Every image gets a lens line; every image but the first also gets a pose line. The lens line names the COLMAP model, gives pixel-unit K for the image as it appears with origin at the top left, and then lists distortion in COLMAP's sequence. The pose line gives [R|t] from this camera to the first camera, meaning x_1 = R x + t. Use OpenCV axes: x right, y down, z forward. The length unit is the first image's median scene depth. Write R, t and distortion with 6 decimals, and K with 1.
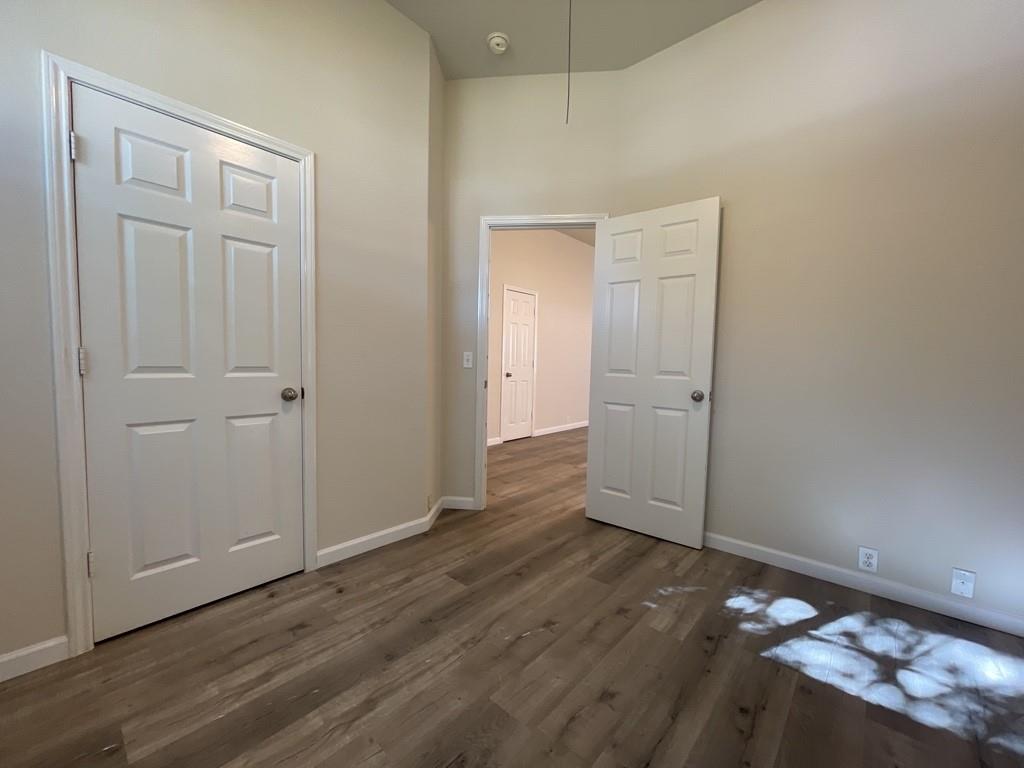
lens RADIAL K [[412.7, 0, 508.2], [0, 412.7, 386.3], [0, 0, 1]] dist [-0.003772, 0.000503]
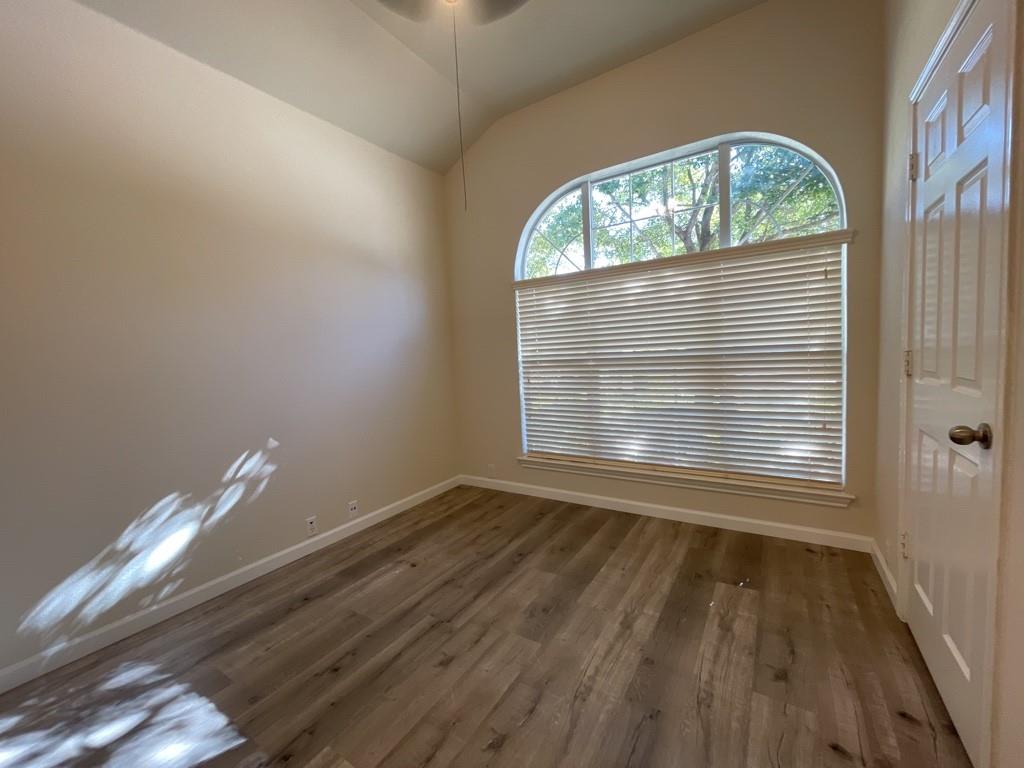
lens RADIAL K [[412.7, 0, 511.1], [0, 412.7, 385.4], [0, 0, 1]] dist [-0.003772, 0.000503]
pose [[-0.986333, 0.045852, -0.158258, 0.190038], [0.024480, 0.990619, 0.134439, -0.177336], [0.162937, 0.128727, -0.978203, 1.922554]]
